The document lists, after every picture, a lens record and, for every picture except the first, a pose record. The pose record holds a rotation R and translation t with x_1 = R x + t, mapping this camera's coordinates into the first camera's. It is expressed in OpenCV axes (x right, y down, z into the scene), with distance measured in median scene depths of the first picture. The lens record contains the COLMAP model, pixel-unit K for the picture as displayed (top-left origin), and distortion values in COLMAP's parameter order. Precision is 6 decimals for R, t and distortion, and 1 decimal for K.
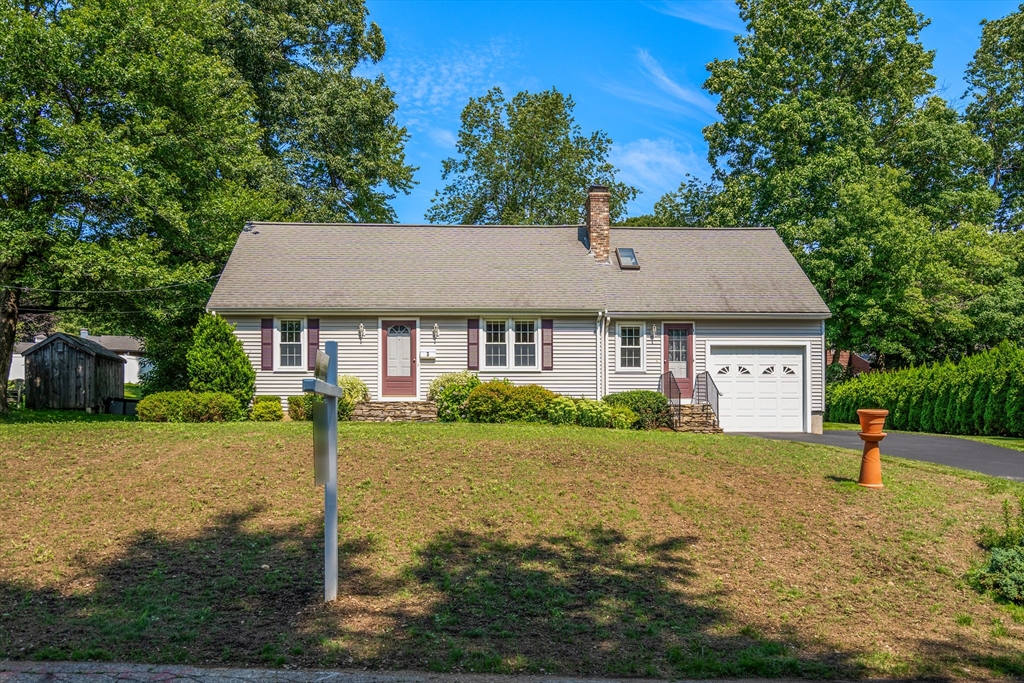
lens RADIAL K [[778.2, 0, 512.0], [0, 778.2, 341.5], [0, 0, 1]] dist [-0.003160, -0.000874]
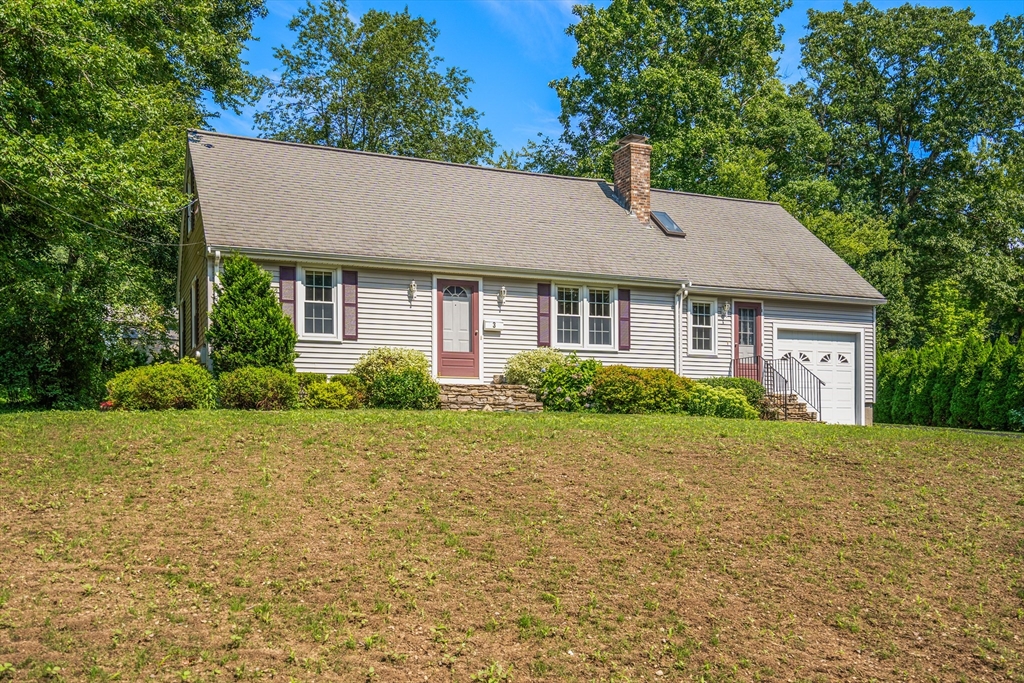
lens RADIAL K [[878.5, 0, 512.0], [0, 878.5, 341.5], [0, 0, 1]] dist [0.012666, 0.003468]
pose [[0.936555, 0.035958, 0.348672, -0.394832], [-0.046440, 0.998684, 0.021748, 0.012486], [-0.347431, -0.036561, 0.936993, 0.157410]]
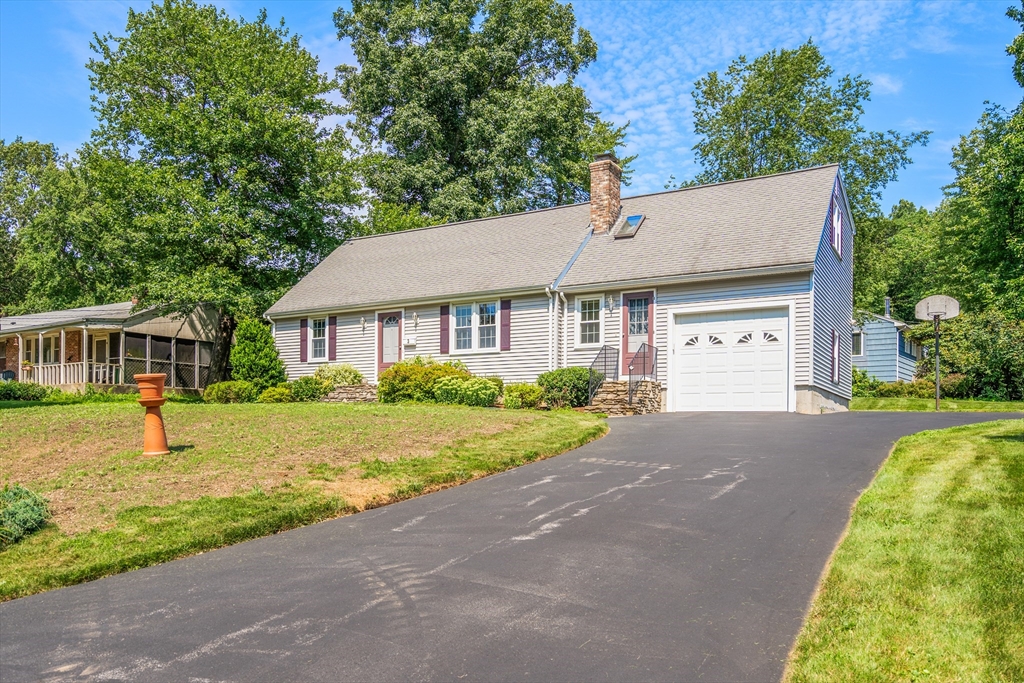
lens RADIAL K [[746.8, 0, 512.0], [0, 746.8, 341.5], [0, 0, 1]] dist [0.000352, 0.000008]
pose [[0.844789, -0.054684, -0.532298, 0.563518], [0.059334, 0.998203, -0.008380, 0.033385], [0.531800, -0.024504, 0.846515, 0.187712]]
